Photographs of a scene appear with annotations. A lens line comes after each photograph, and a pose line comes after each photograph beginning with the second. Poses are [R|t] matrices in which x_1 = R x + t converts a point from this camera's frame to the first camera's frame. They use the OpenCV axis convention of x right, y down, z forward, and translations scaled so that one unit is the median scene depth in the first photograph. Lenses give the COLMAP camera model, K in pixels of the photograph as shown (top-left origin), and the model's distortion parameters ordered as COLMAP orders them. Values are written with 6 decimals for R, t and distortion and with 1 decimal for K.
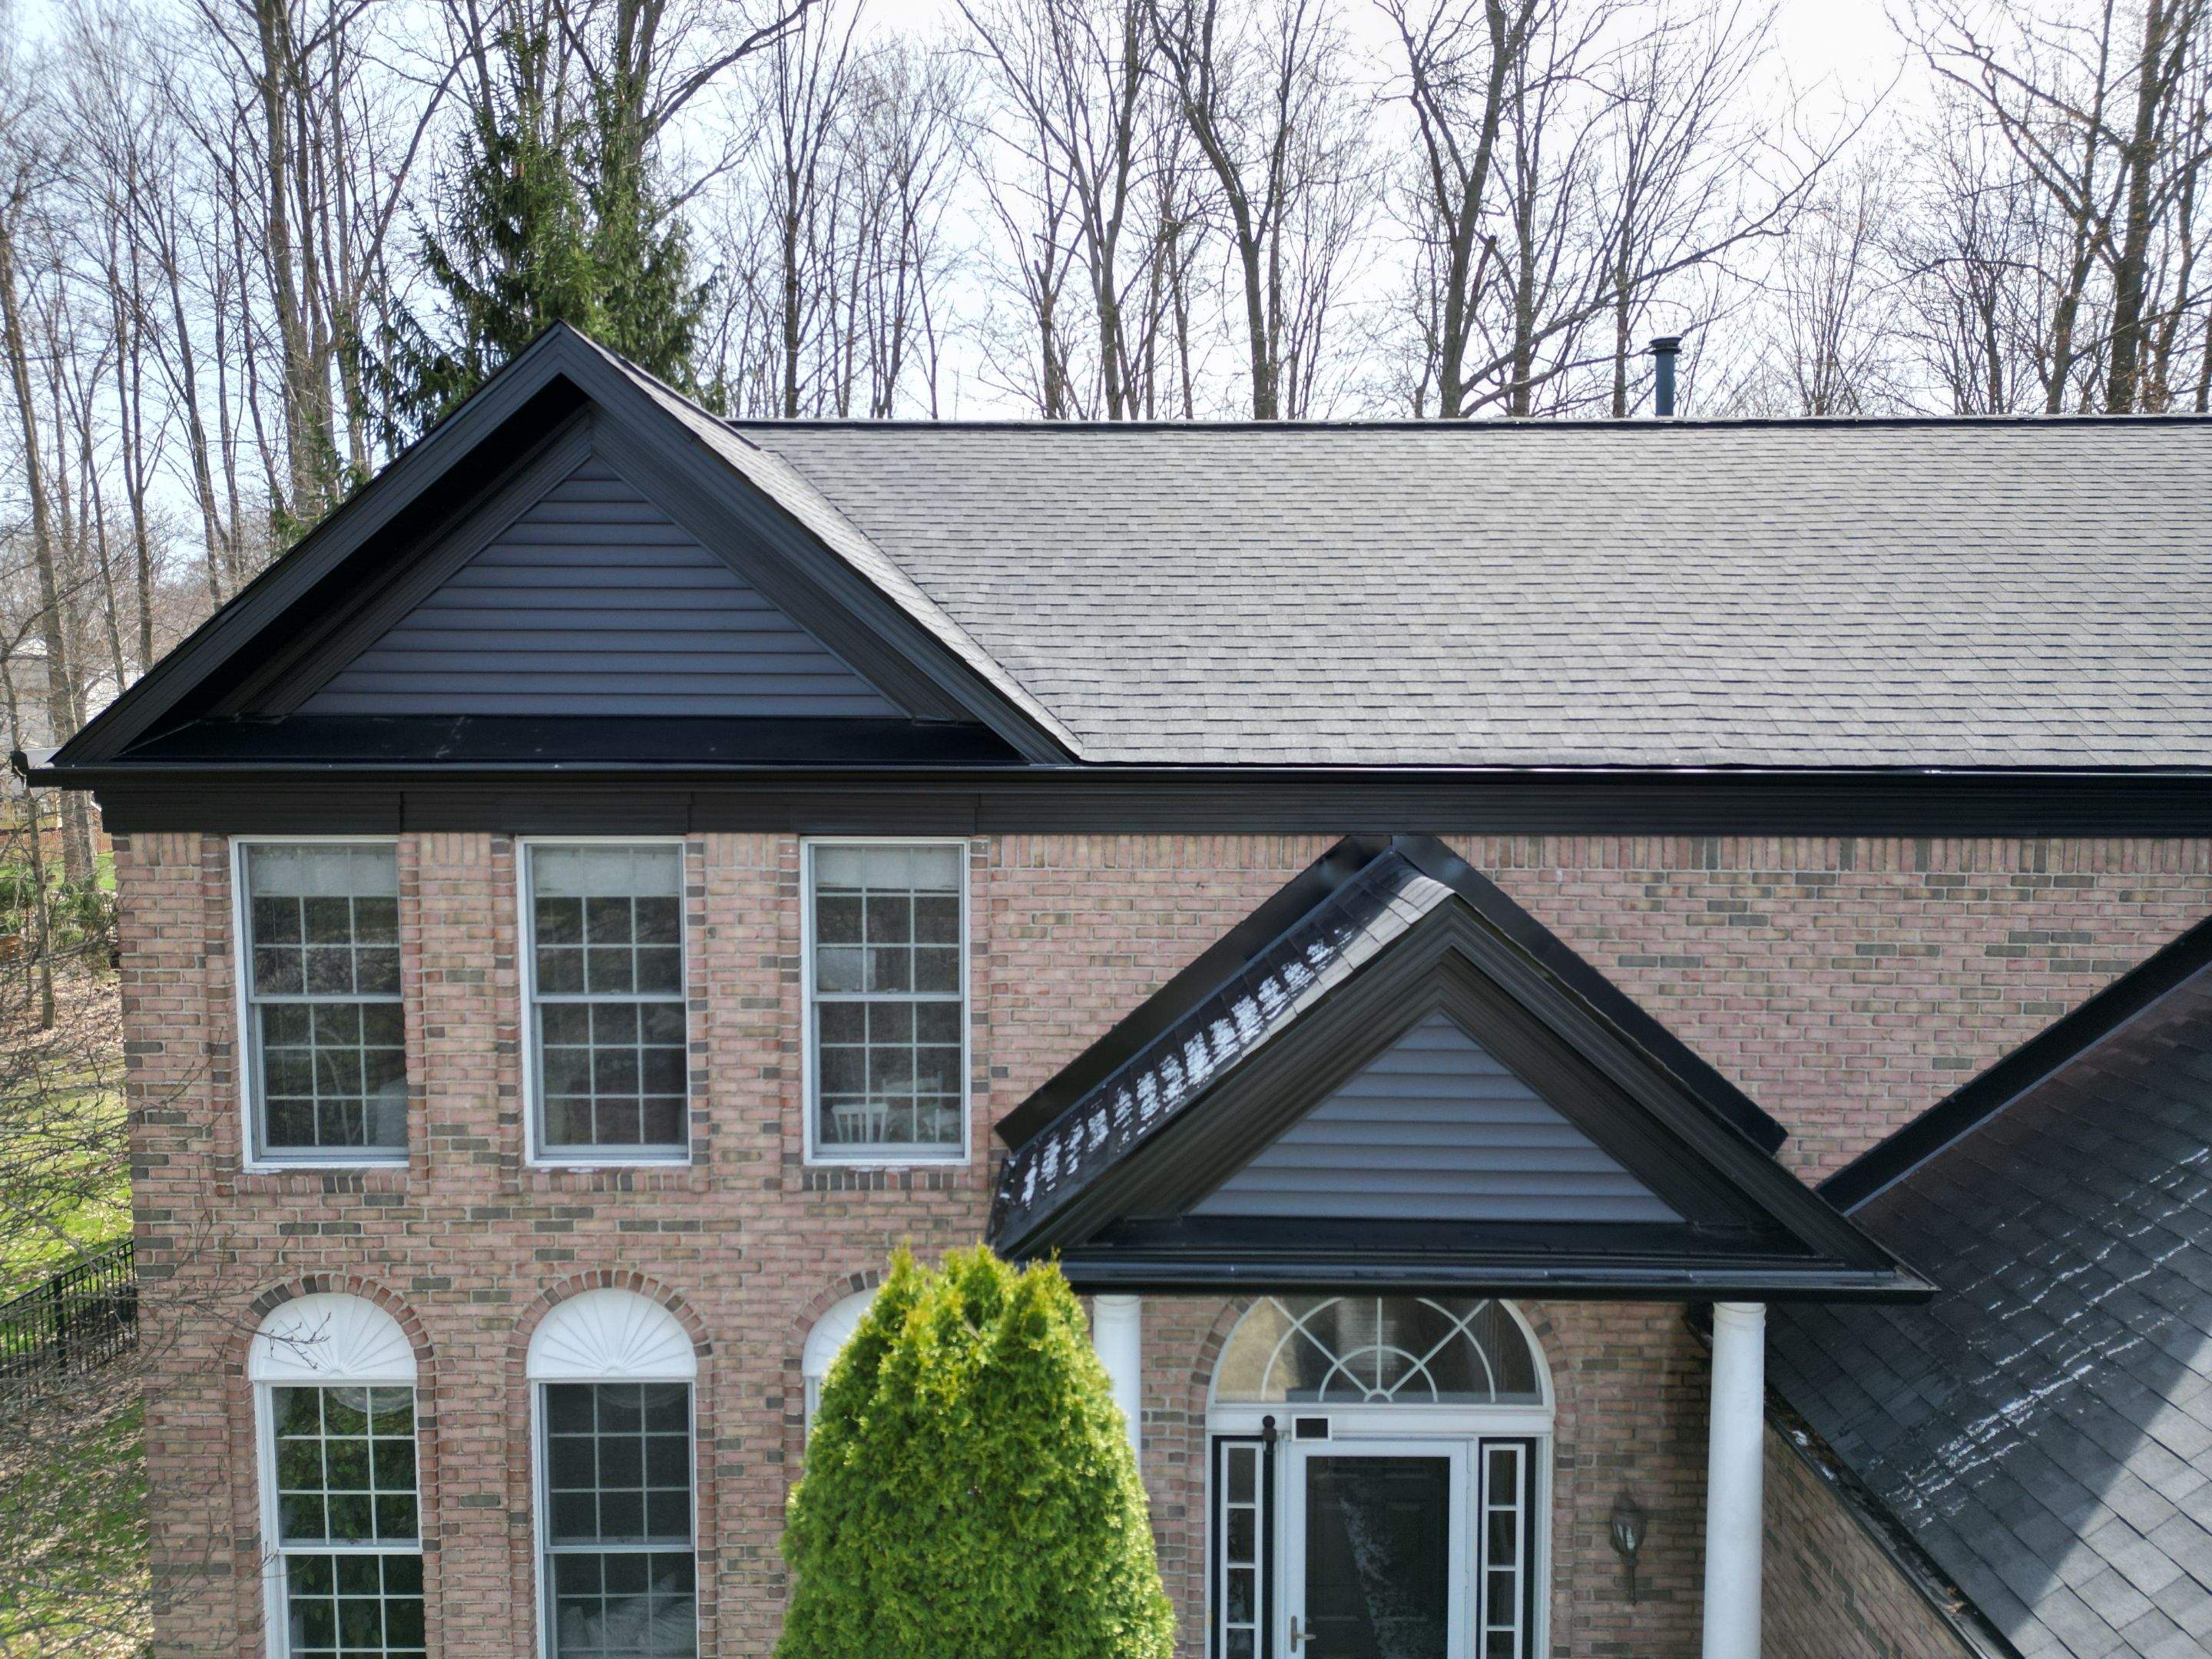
lens RADIAL K [[1540.1, 0, 1112.3], [0, 1540.1, 832.6], [0, 0, 1]] dist [0.083737, -0.072068]
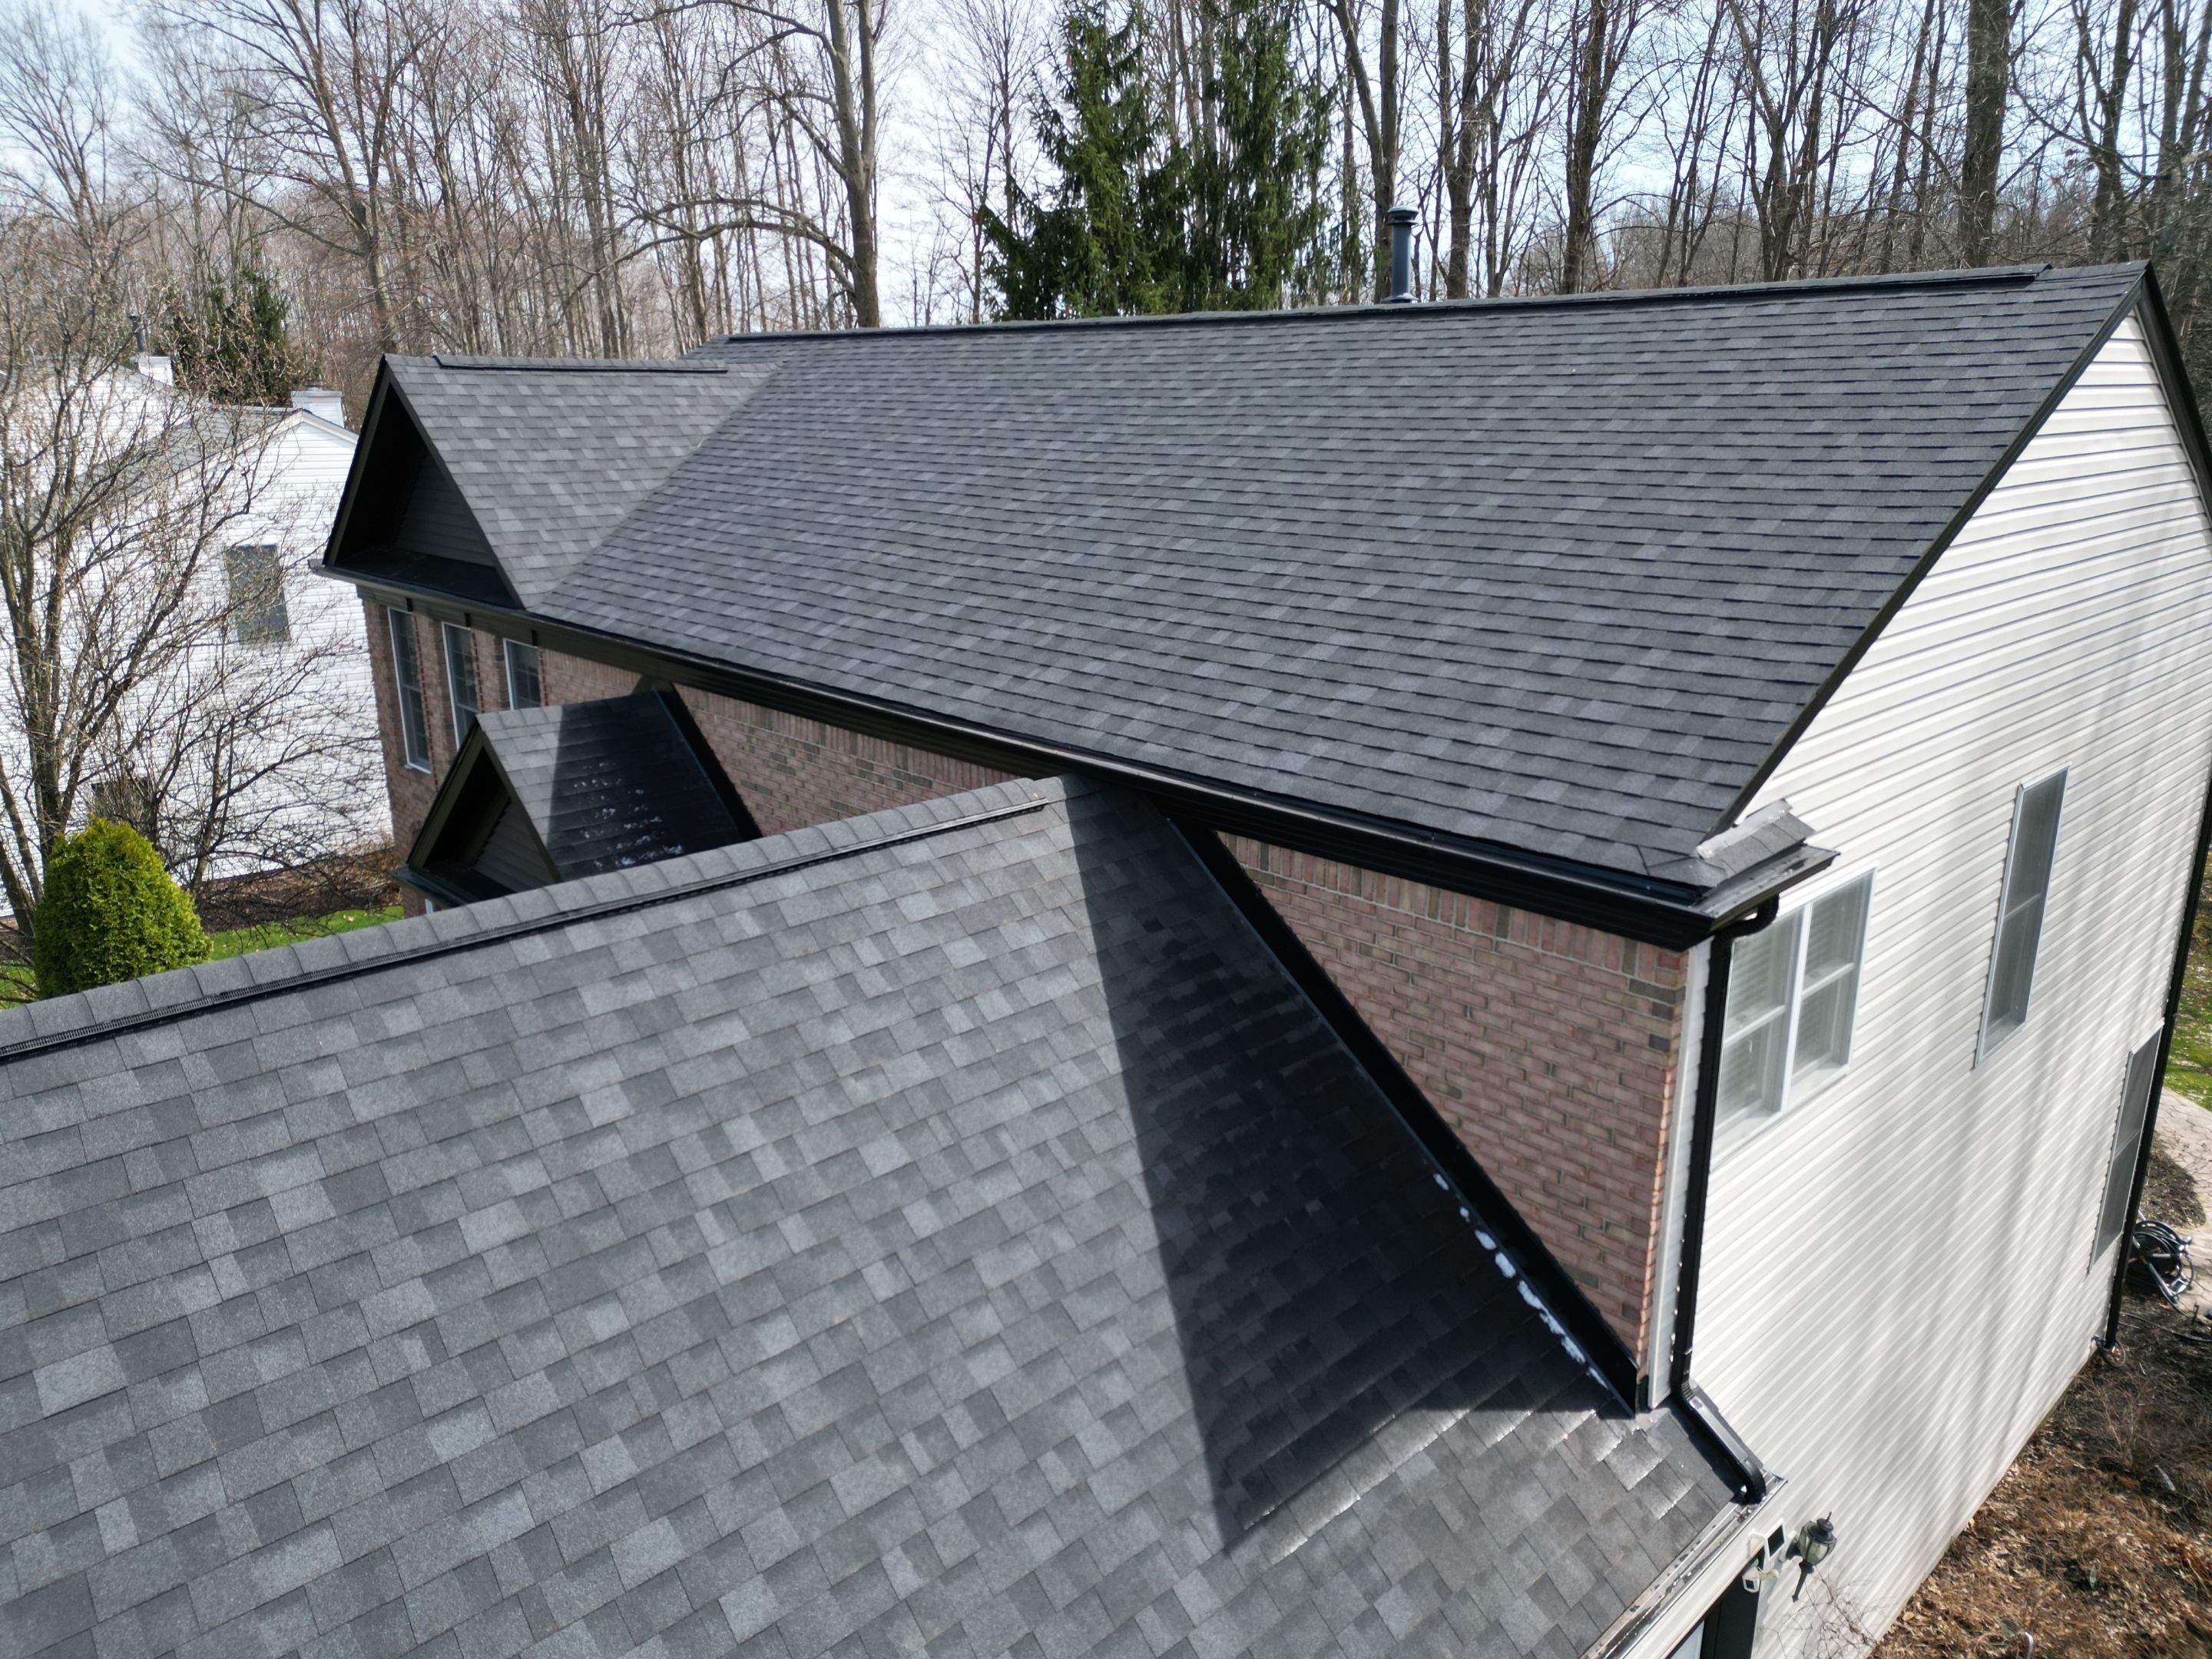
lens RADIAL K [[1540.1, 0, 1120.4], [0, 1540.1, 821.8], [0, 0, 1]] dist [0.083737, -0.072068]
pose [[0.694096, 0.192806, -0.693583, 1.597829], [-0.067546, 0.976659, 0.203901, -0.204511], [0.716707, -0.094678, 0.690918, 0.237731]]
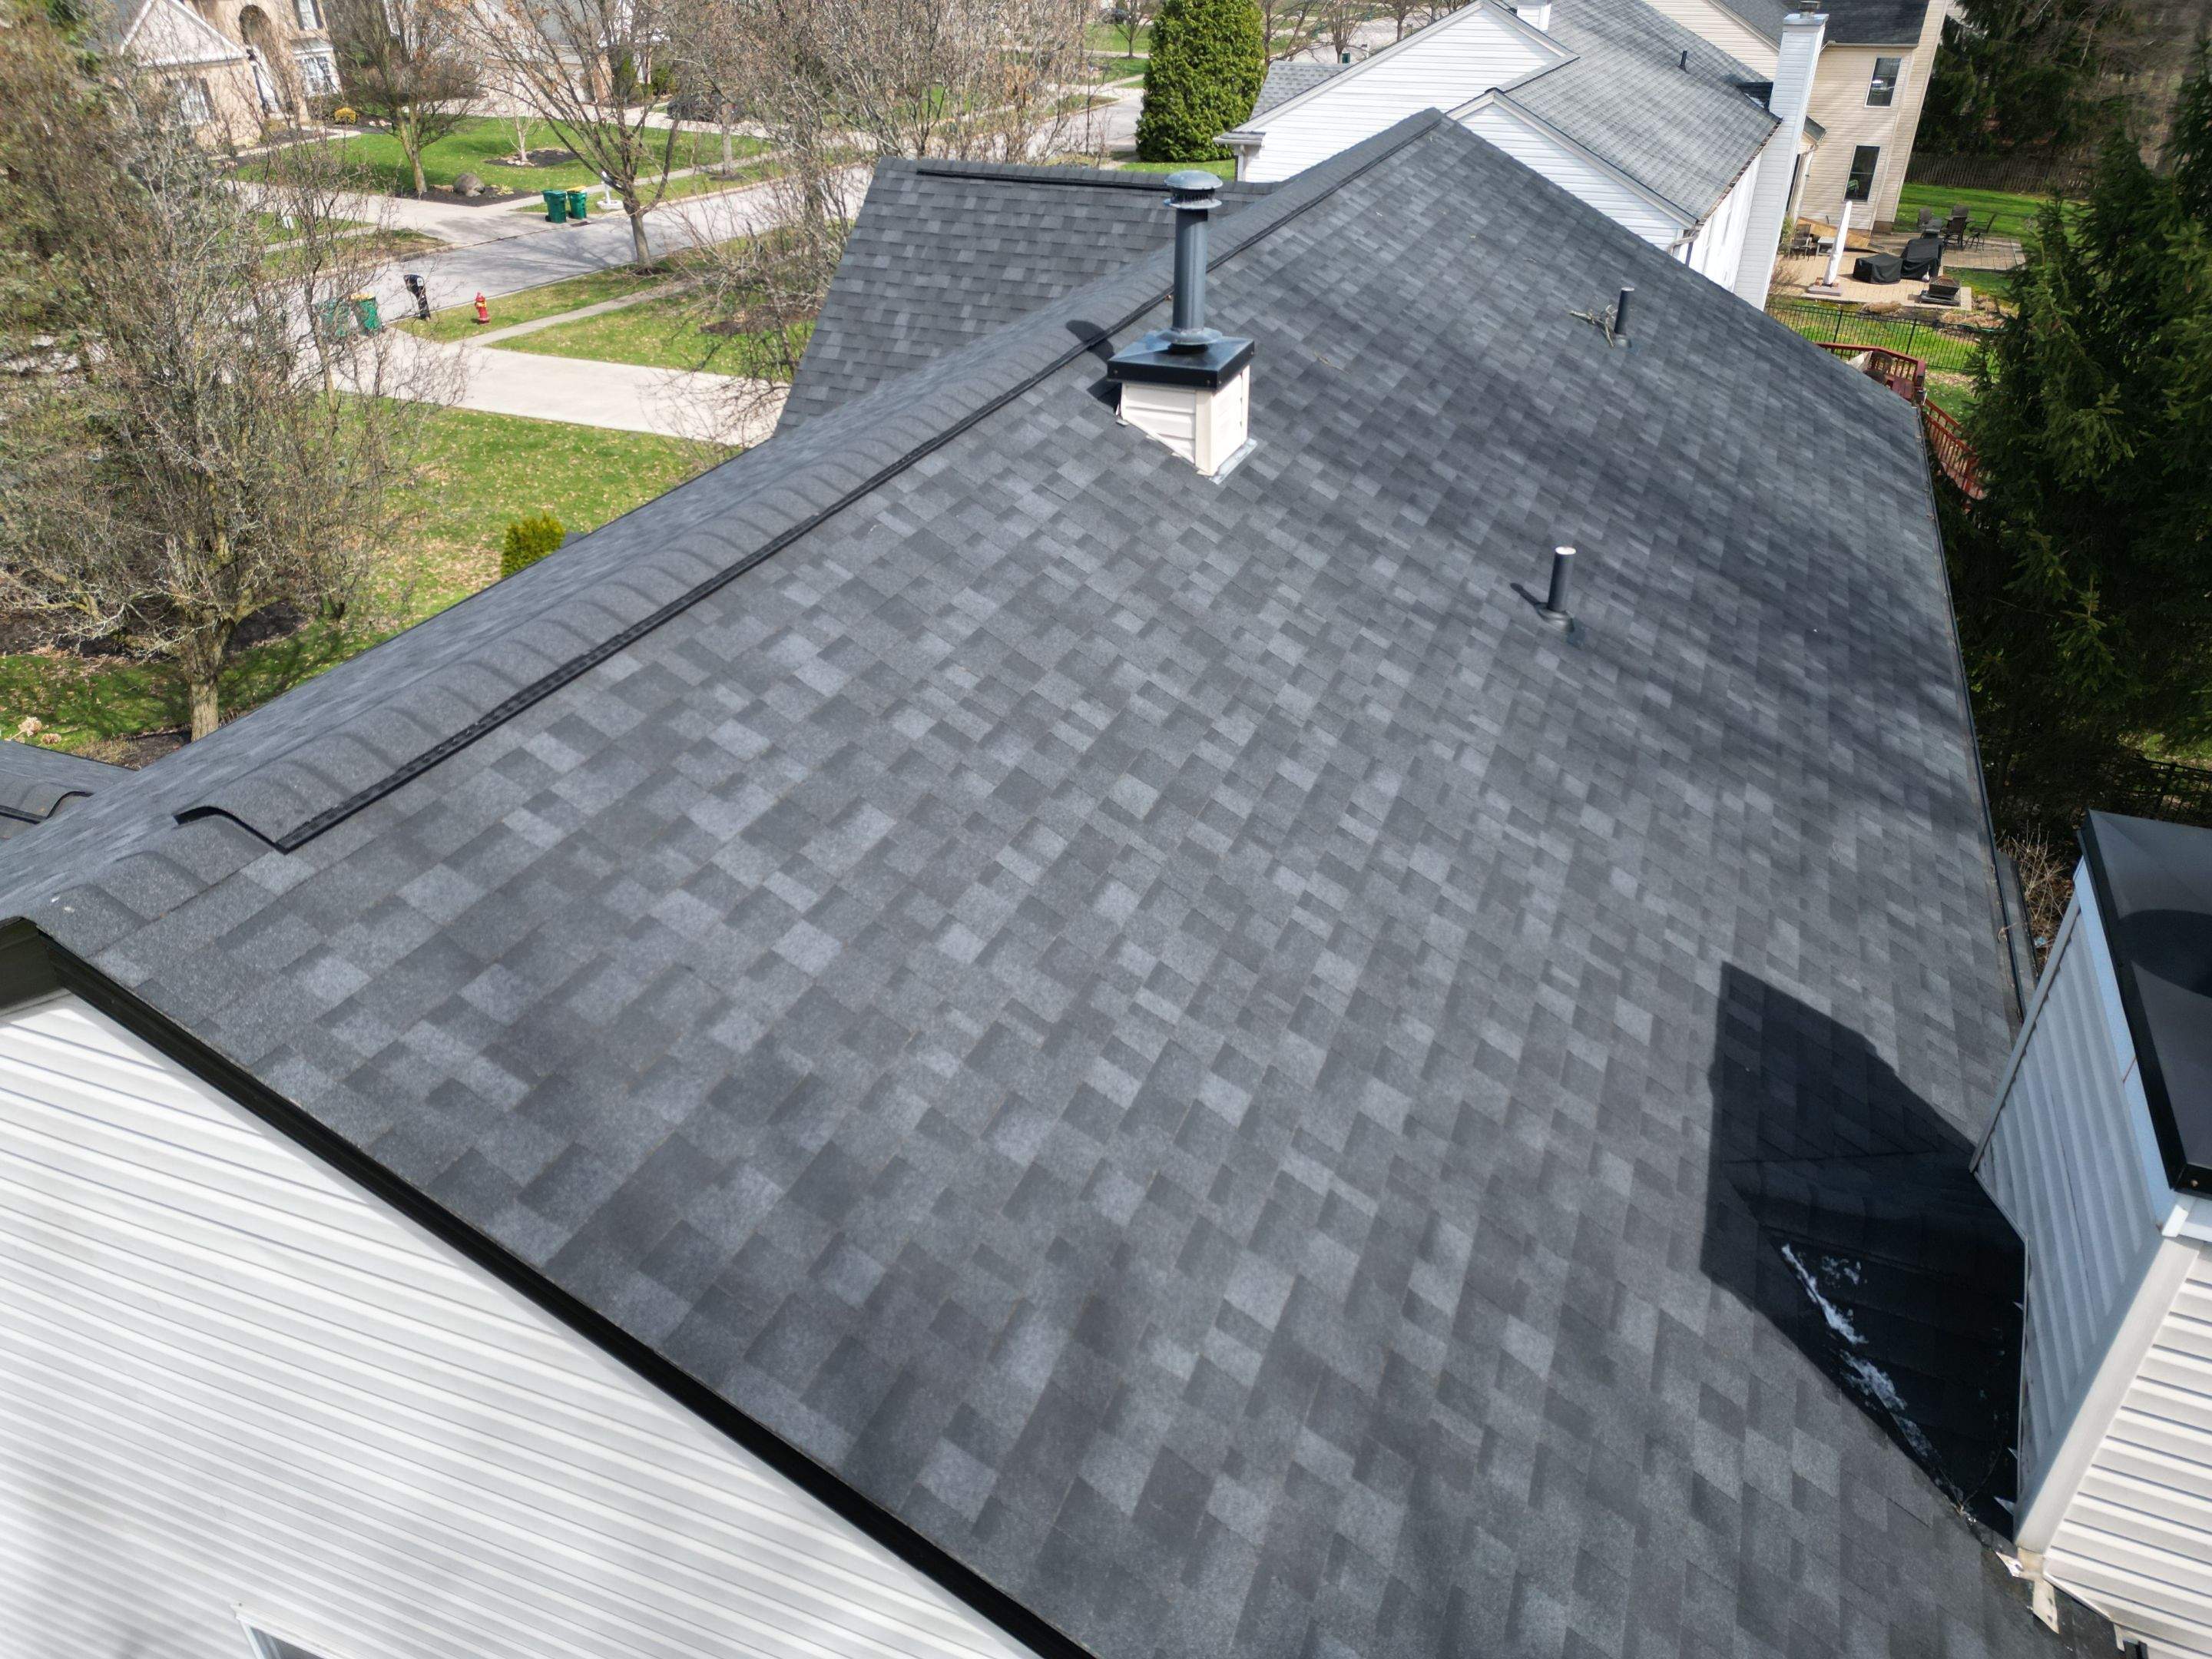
lens RADIAL K [[1540.1, 0, 1109.0], [0, 1540.1, 818.1], [0, 0, 1]] dist [0.083737, -0.072068]
pose [[-0.366074, 0.481034, -0.796616, 1.478093], [-0.084699, 0.835260, 0.543292, -0.687649], [0.926723, 0.266357, -0.265024, 1.899974]]
